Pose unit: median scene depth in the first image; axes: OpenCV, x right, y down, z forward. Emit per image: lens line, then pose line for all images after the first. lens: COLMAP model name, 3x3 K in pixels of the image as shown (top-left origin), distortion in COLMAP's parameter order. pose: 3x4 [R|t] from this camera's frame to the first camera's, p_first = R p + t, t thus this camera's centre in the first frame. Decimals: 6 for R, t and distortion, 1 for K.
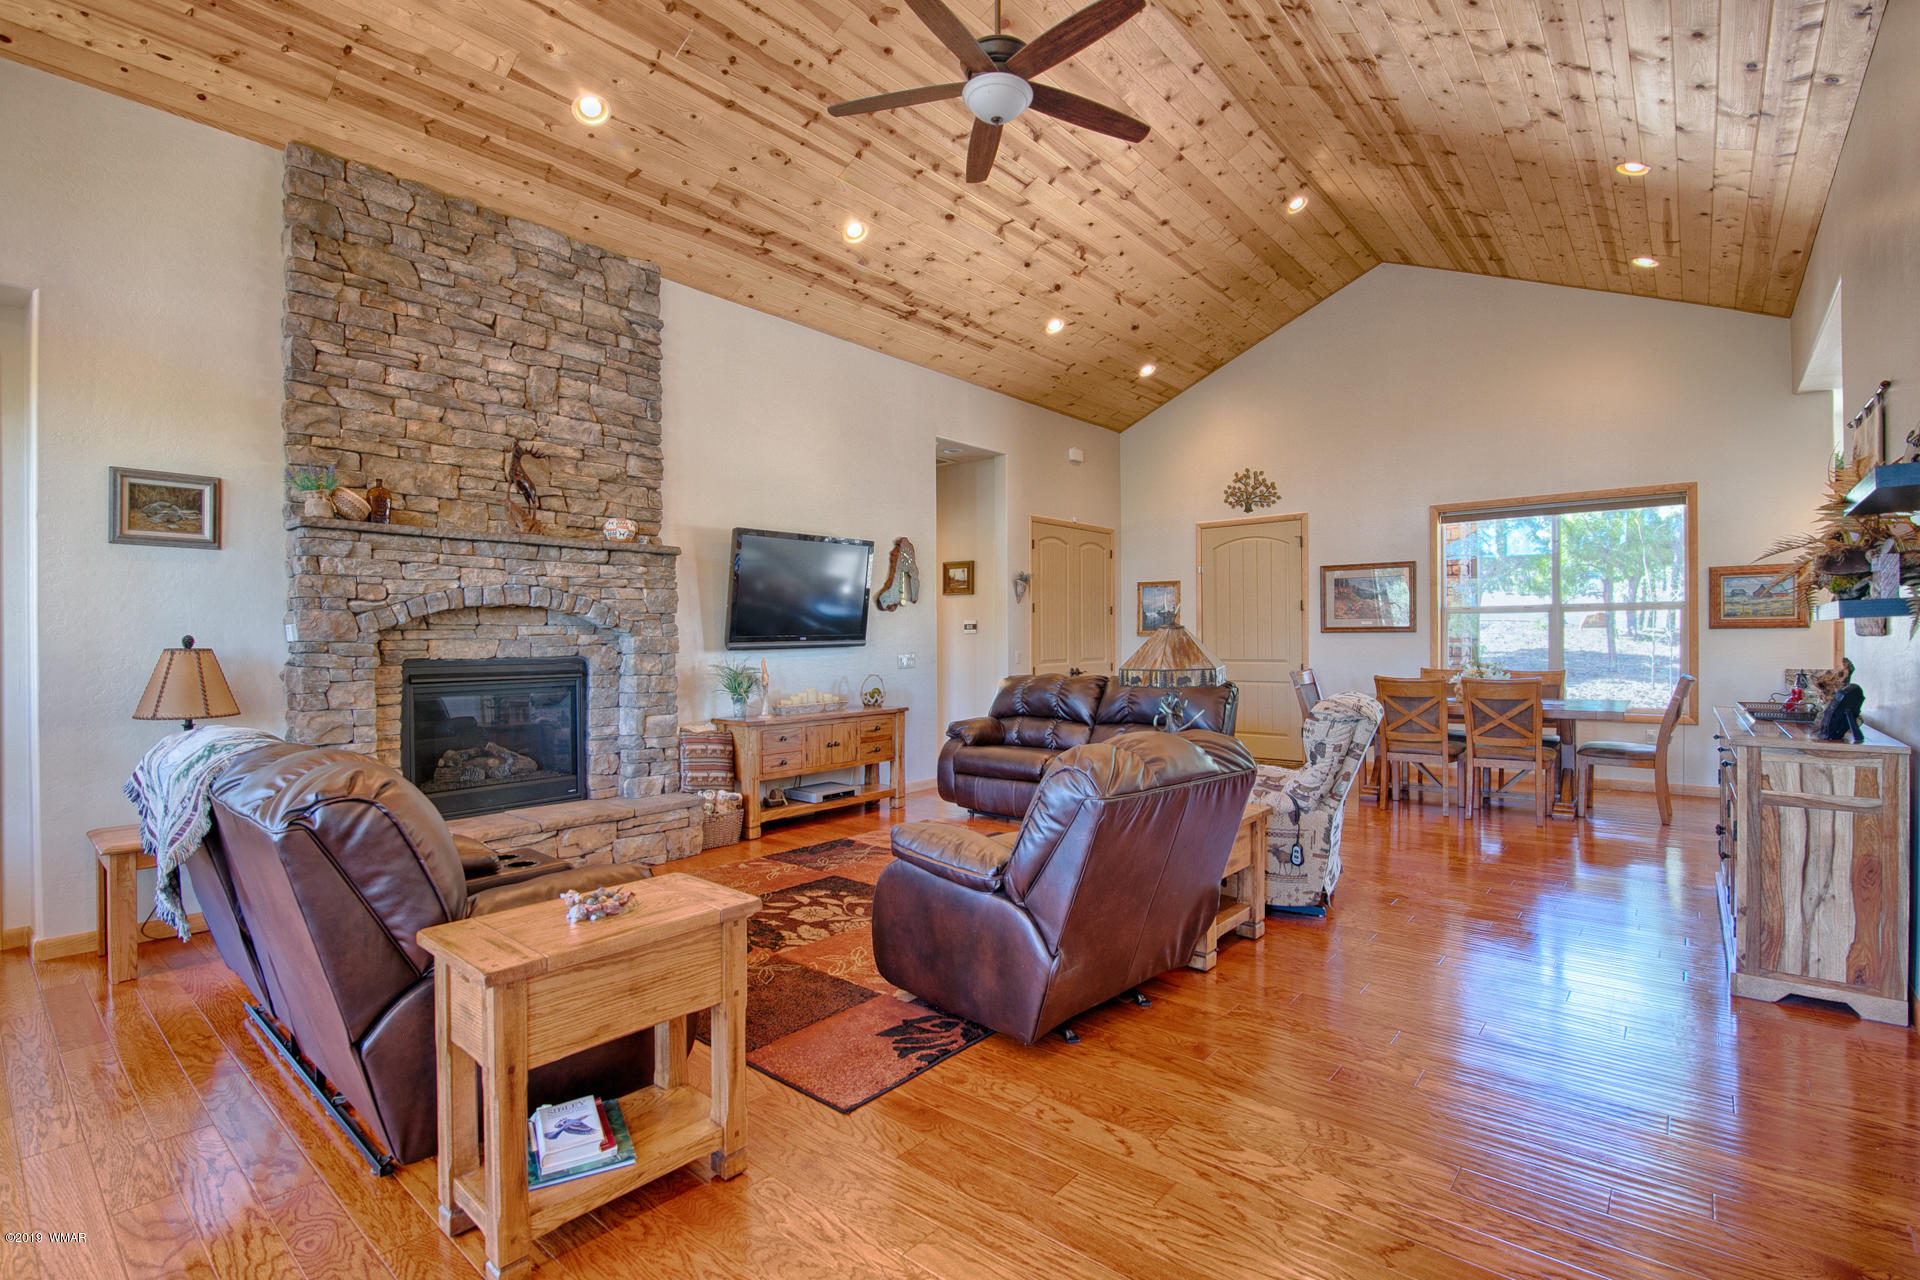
lens RADIAL K [[885.5, 0, 960.8], [0, 885.5, 646.8], [0, 0, 1]] dist [-0.018403, 0.000543]
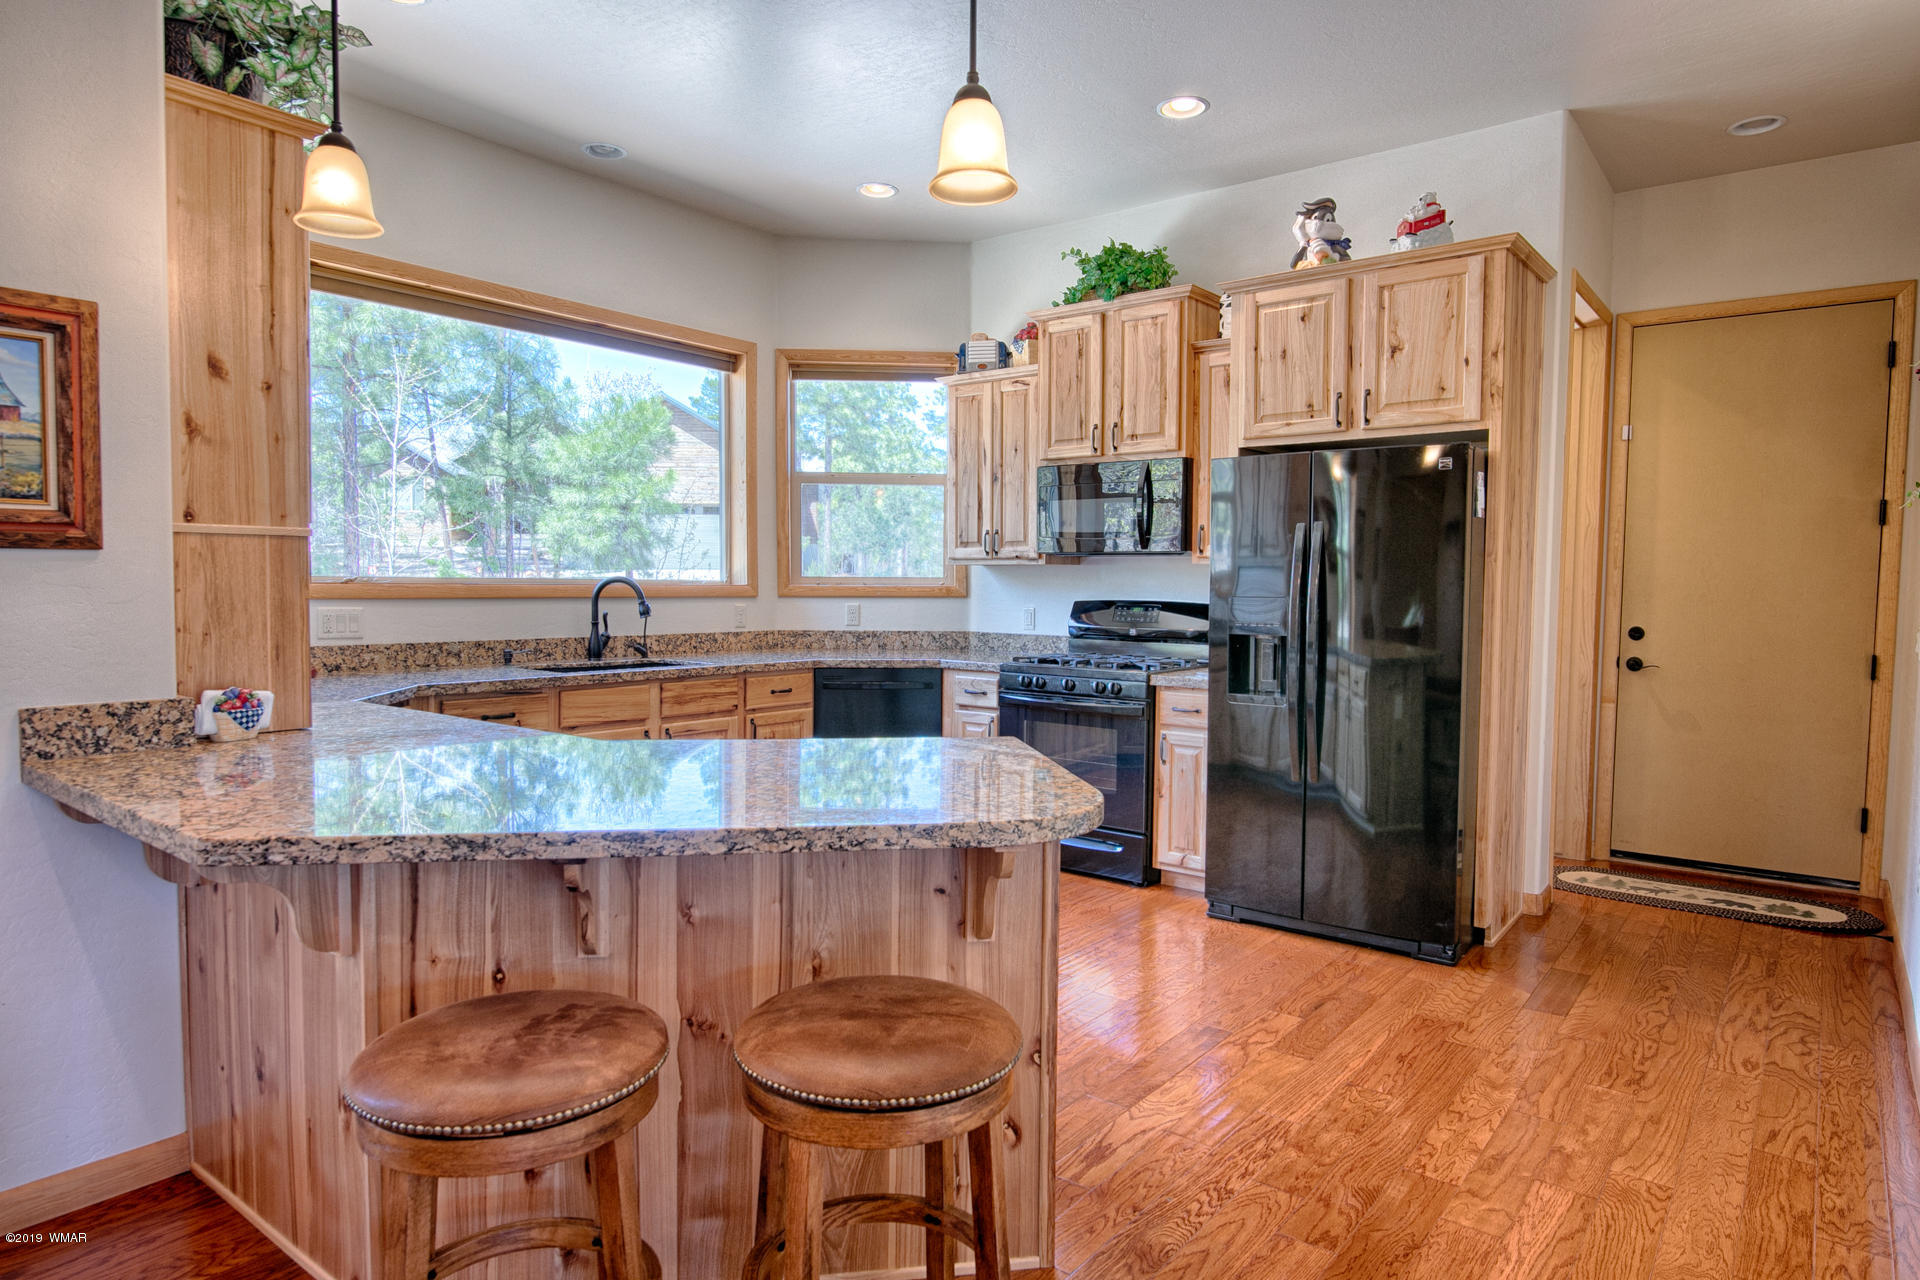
lens RADIAL K [[1131.8, 0, 957.9], [0, 1131.8, 641.6], [0, 0, 1]] dist [-0.003453, -0.000989]
pose [[-0.028258, -0.053245, 0.998182, 0.504693], [-0.003167, 0.998580, 0.053176, -0.010322], [-0.999596, -0.001659, -0.028387, 0.608031]]
